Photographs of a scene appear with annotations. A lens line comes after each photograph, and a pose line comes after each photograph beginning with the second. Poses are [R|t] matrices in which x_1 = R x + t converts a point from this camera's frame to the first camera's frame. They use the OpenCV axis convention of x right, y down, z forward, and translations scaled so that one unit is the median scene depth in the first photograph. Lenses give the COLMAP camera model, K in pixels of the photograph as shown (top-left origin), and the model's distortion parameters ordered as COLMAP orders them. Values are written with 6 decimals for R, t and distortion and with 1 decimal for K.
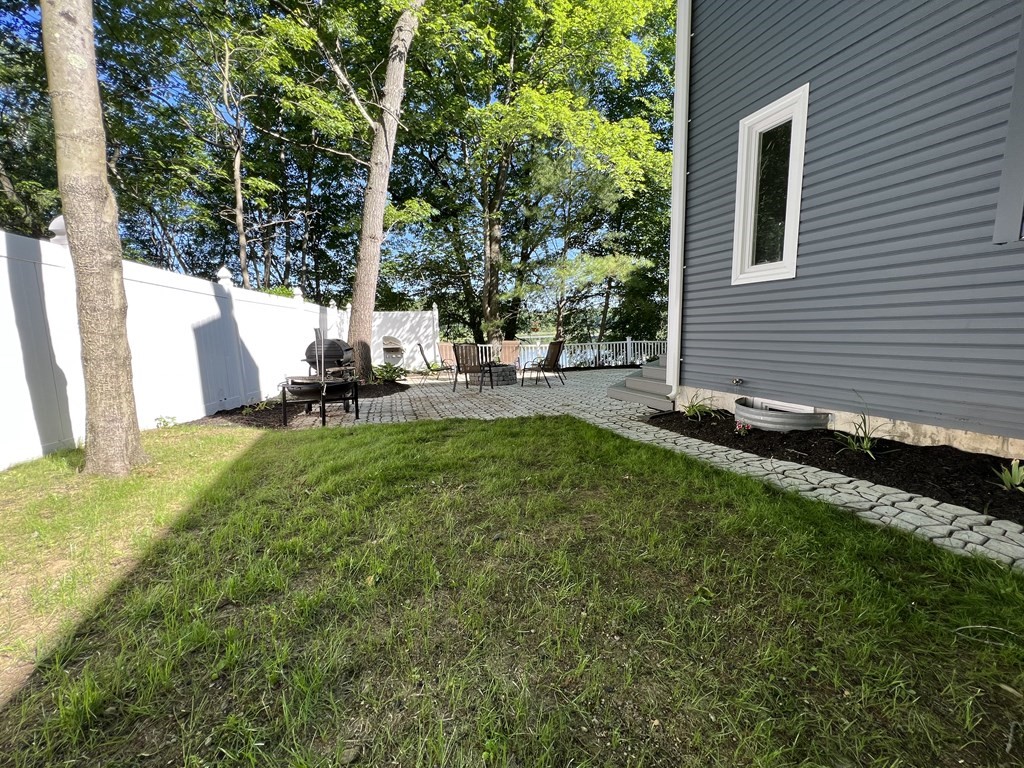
lens RADIAL K [[412.7, 0, 512.0], [0, 412.7, 384.0], [0, 0, 1]] dist [-0.001566, -0.000046]
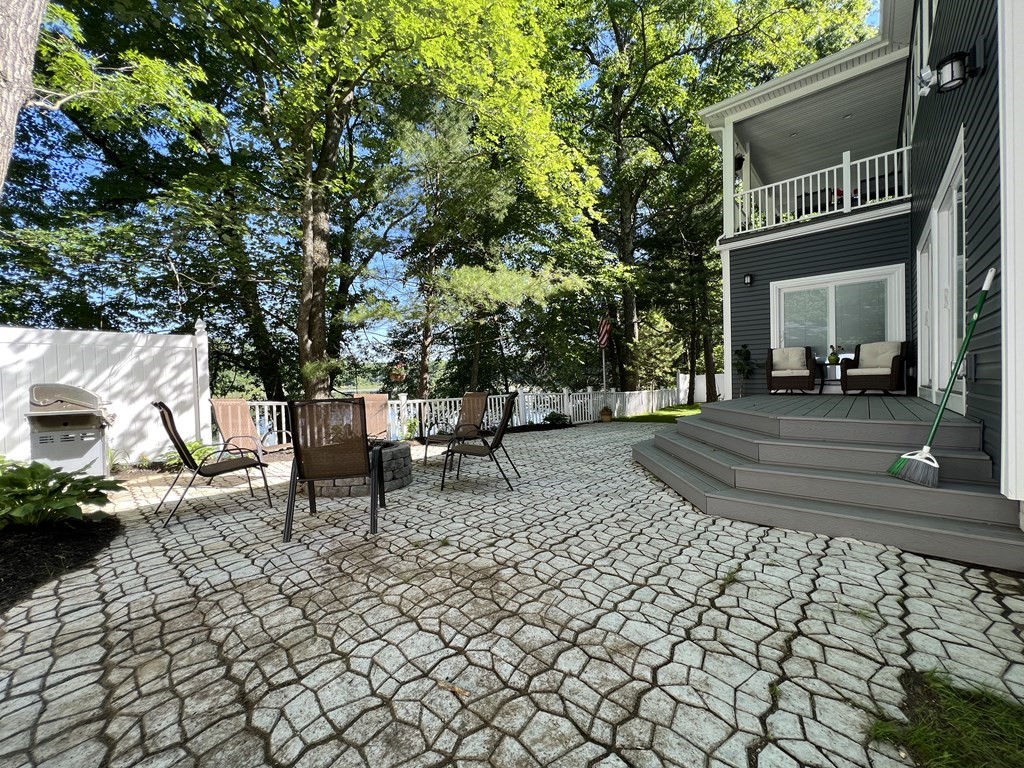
lens RADIAL K [[412.7, 0, 512.0], [0, 412.7, 384.0], [0, 0, 1]] dist [-0.001566, -0.000046]
pose [[0.879736, 0.000582, 0.475461, -0.095696], [0.063061, 0.991022, -0.117893, -0.039344], [-0.471261, 0.133698, 0.871801, 0.409135]]
